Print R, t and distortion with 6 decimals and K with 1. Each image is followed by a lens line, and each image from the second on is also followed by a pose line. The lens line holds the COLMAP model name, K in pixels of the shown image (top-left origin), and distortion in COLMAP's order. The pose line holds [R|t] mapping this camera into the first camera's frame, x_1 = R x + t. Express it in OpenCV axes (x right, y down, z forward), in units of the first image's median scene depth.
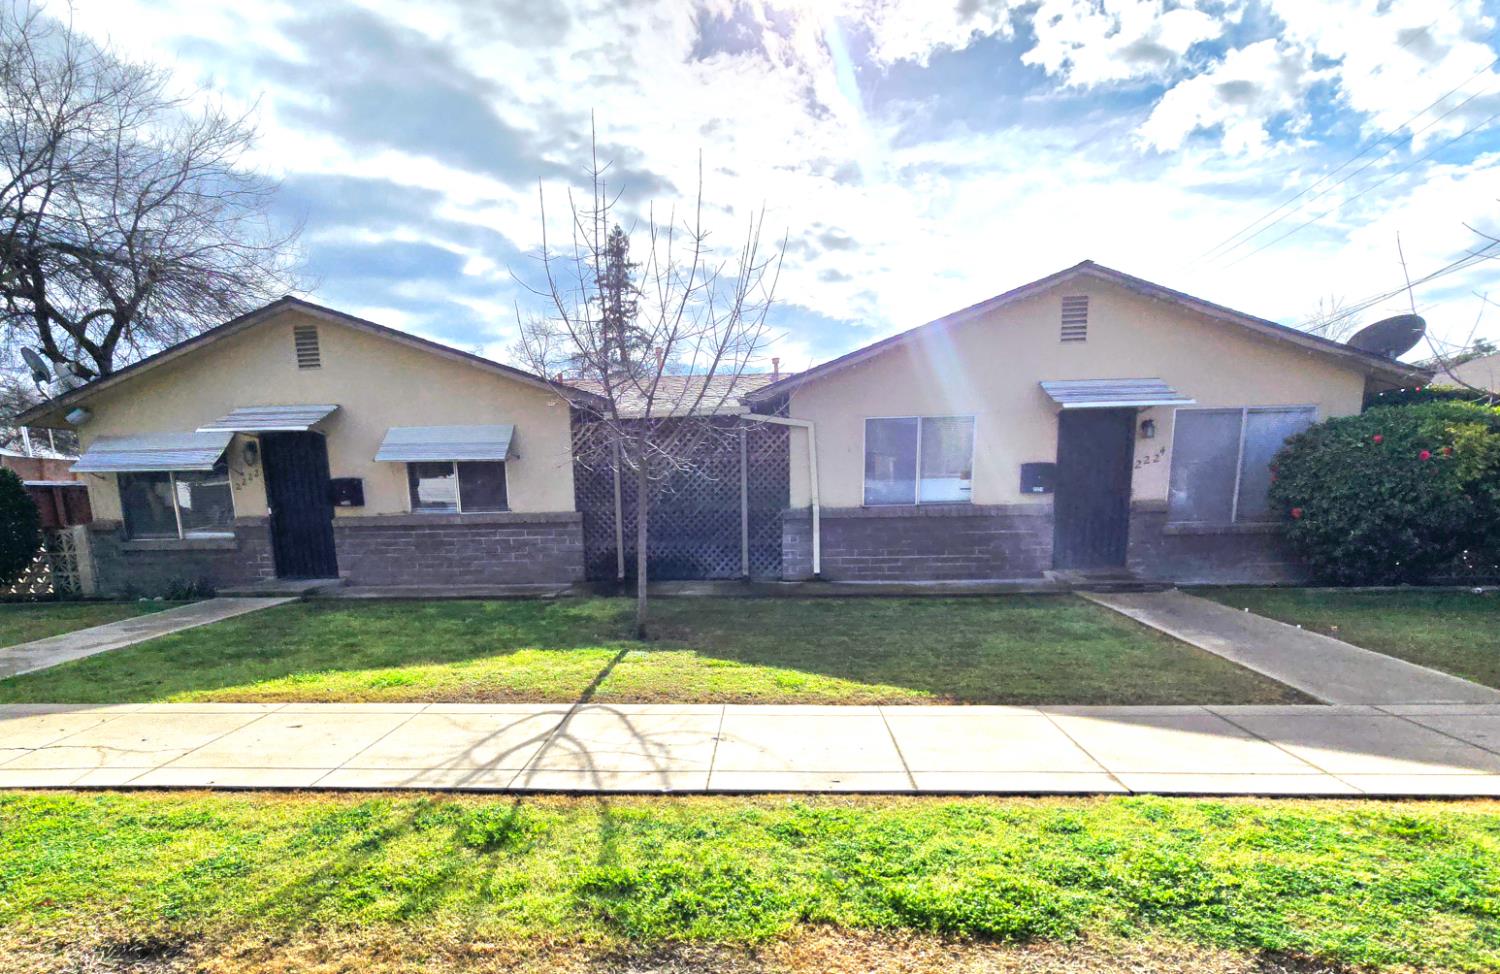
lens RADIAL K [[760.2, 0, 763.3], [0, 760.2, 640.5], [0, 0, 1]] dist [0.002189, -0.000954]
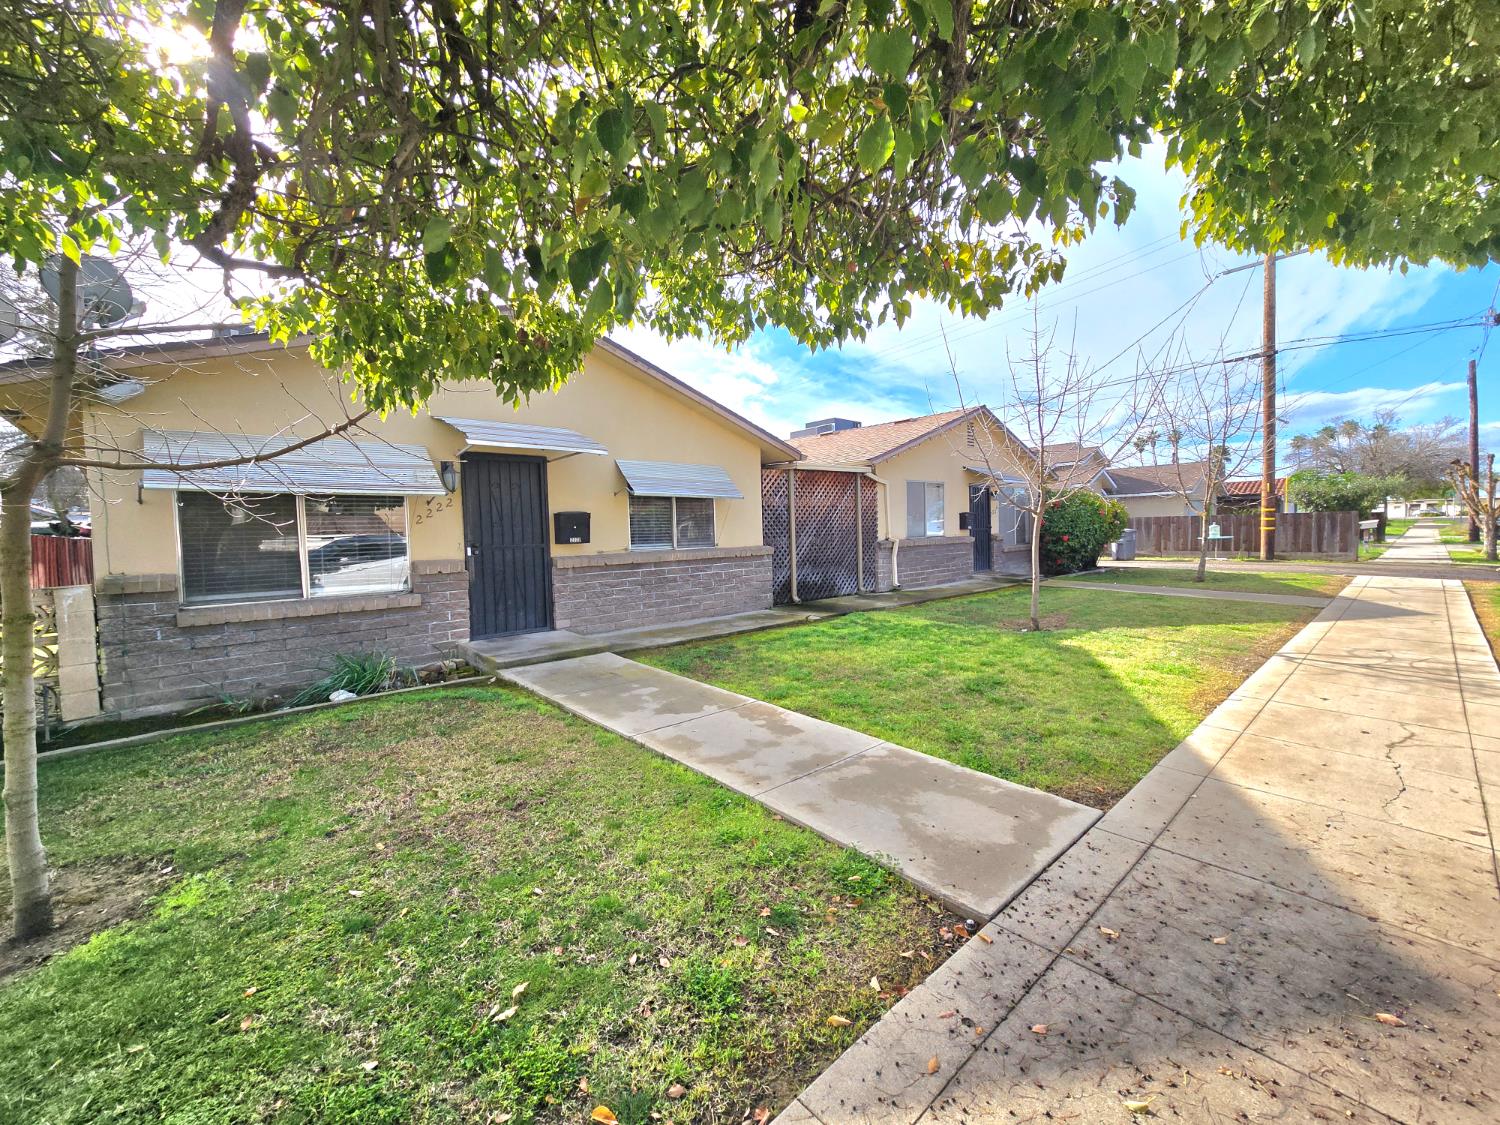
lens RADIAL K [[608.4, 0, 741.0], [0, 608.4, 562.5], [0, 0, 1]] dist [0.000614, -0.000081]
pose [[0.684922, -0.033303, 0.727855, -0.957568], [0.151045, 0.983744, -0.097124, -0.064210], [-0.712789, 0.176461, 0.678818, 0.428074]]
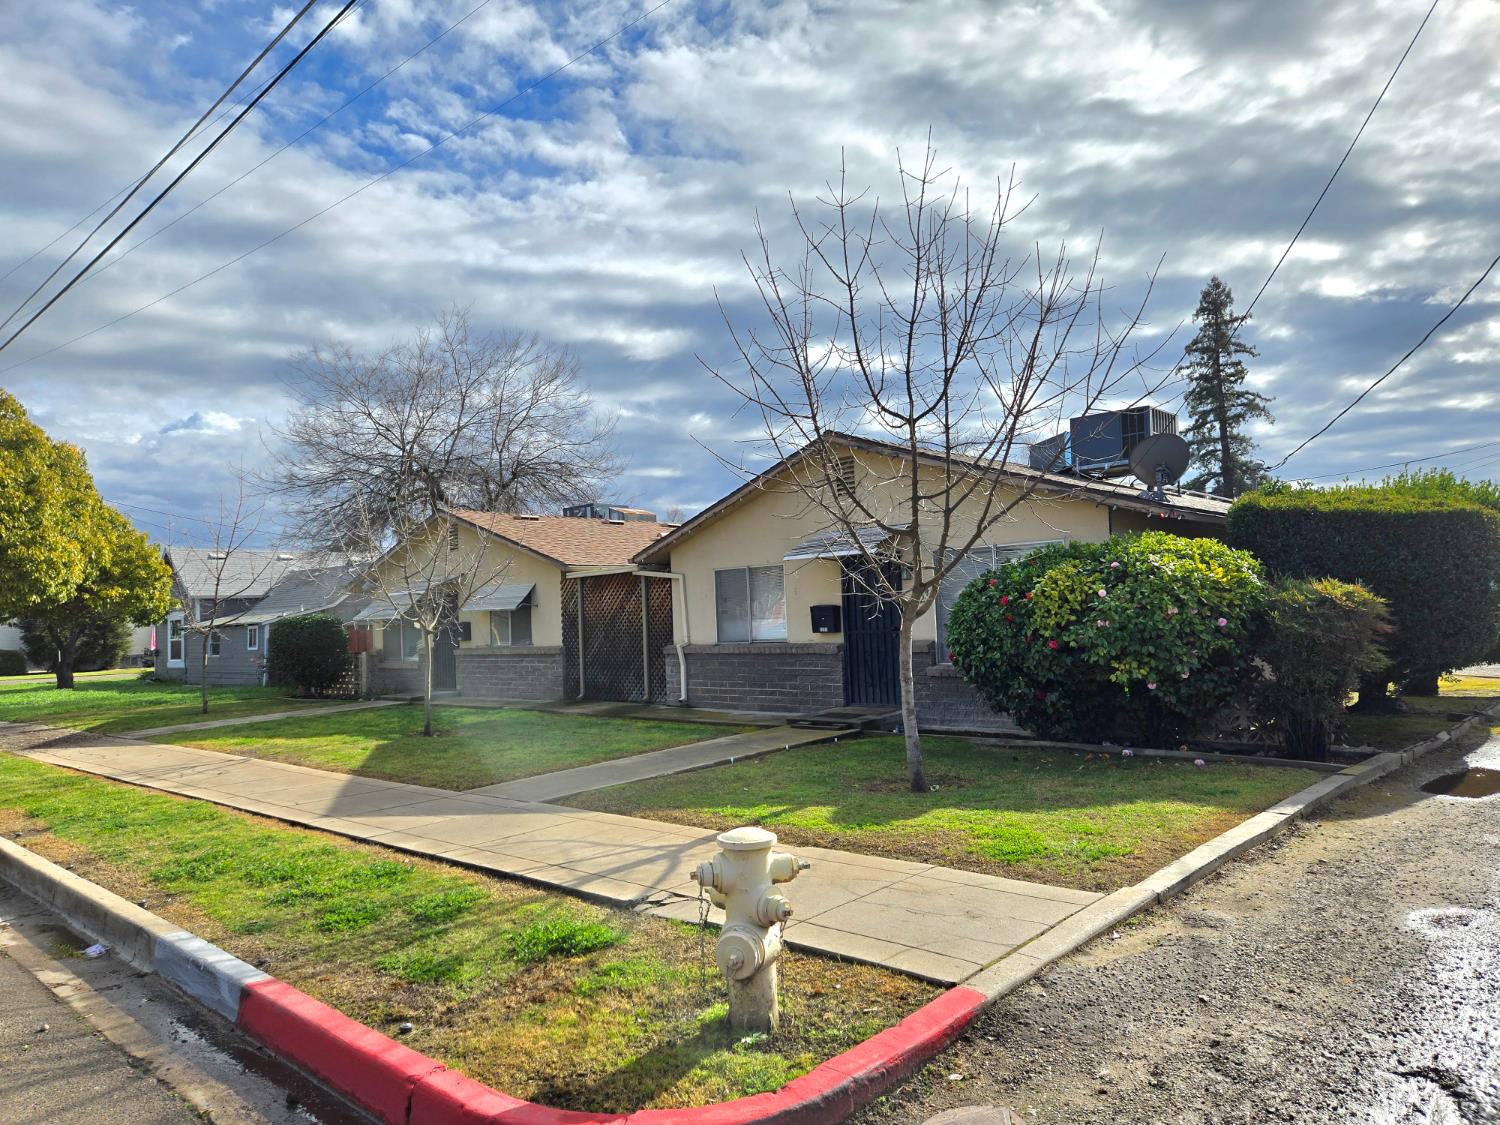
lens RADIAL K [[943.5, 0, 743.9], [0, 943.5, 559.2], [0, 0, 1]] dist [0.066777, -0.000332]
pose [[0.787225, -0.047256, -0.614853, 1.046737], [-0.102055, 0.973327, -0.205474, -0.010865], [0.608163, 0.224503, 0.761404, -0.094183]]
